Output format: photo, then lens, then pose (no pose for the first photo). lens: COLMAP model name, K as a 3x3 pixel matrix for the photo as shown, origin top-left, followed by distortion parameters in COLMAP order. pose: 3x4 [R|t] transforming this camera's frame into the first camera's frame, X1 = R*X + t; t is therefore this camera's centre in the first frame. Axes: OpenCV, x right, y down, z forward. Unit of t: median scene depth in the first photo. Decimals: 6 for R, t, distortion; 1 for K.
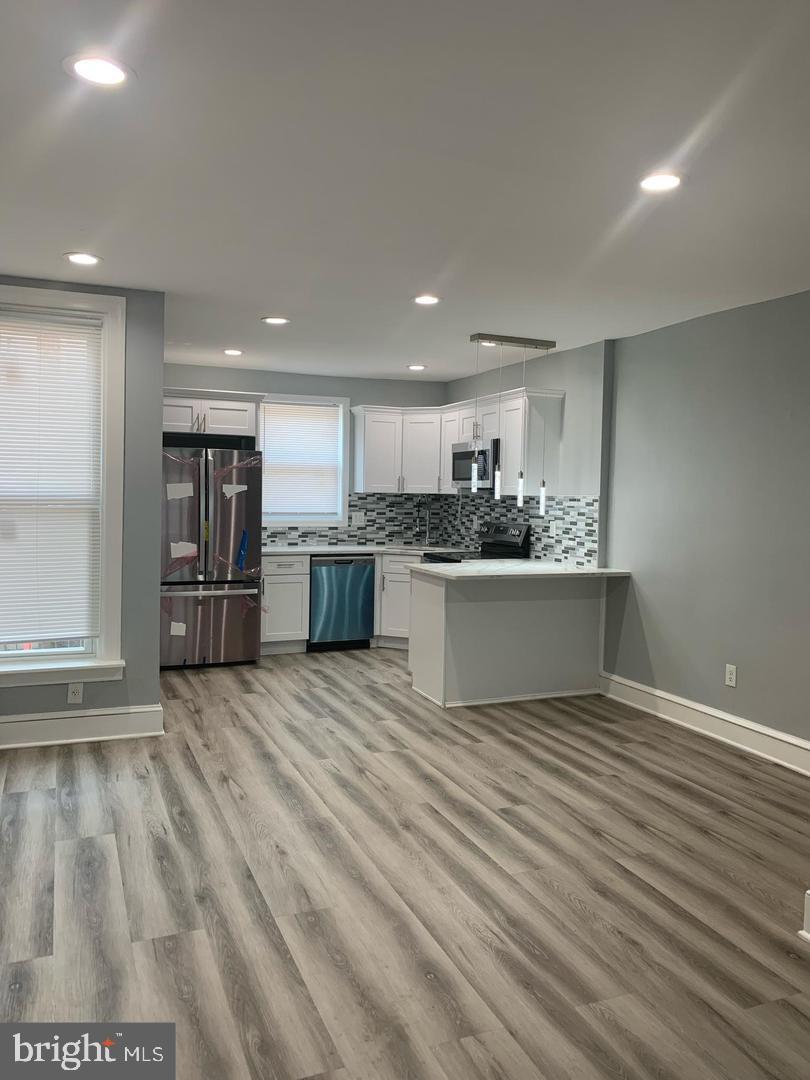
lens RADIAL K [[858.4, 0, 402.5], [0, 858.4, 545.2], [0, 0, 1]] dist [0.064896, -0.026013]
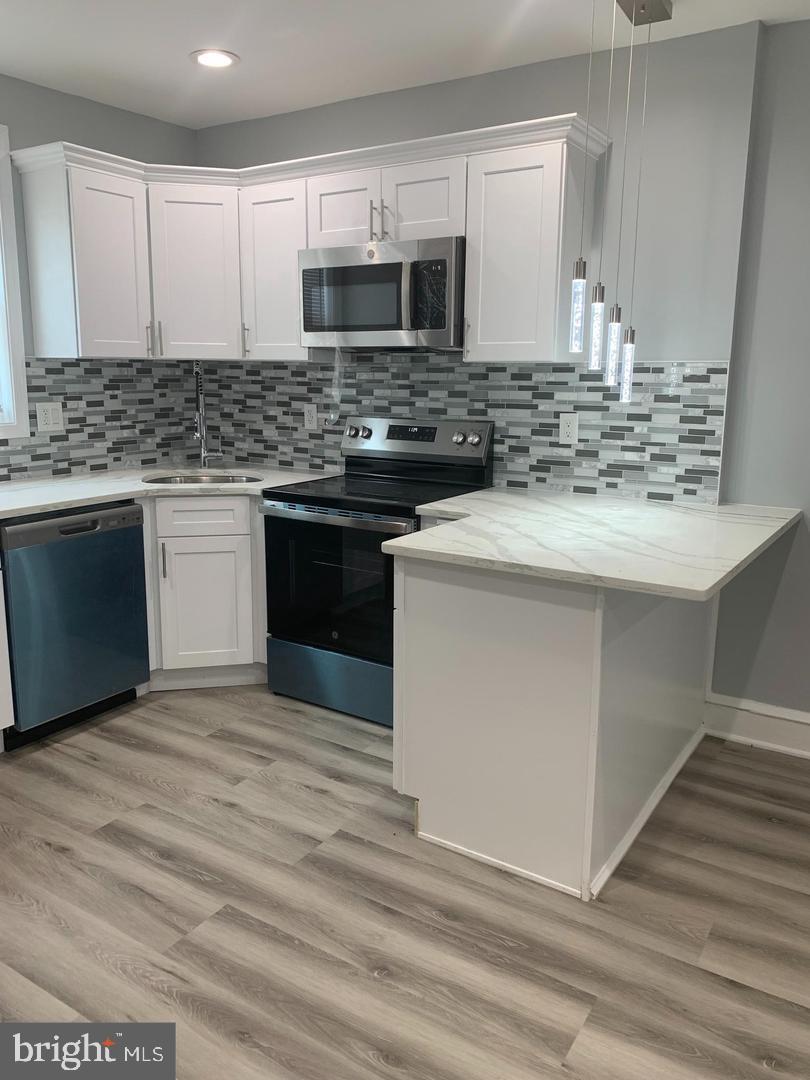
lens RADIAL K [[858.4, 0, 405.9], [0, 858.4, 532.9], [0, 0, 1]] dist [0.064896, -0.026013]
pose [[0.815612, -0.120016, 0.566015, -0.185499], [0.041094, 0.987796, 0.150234, -0.035872], [-0.577138, -0.099273, 0.810590, 0.588731]]
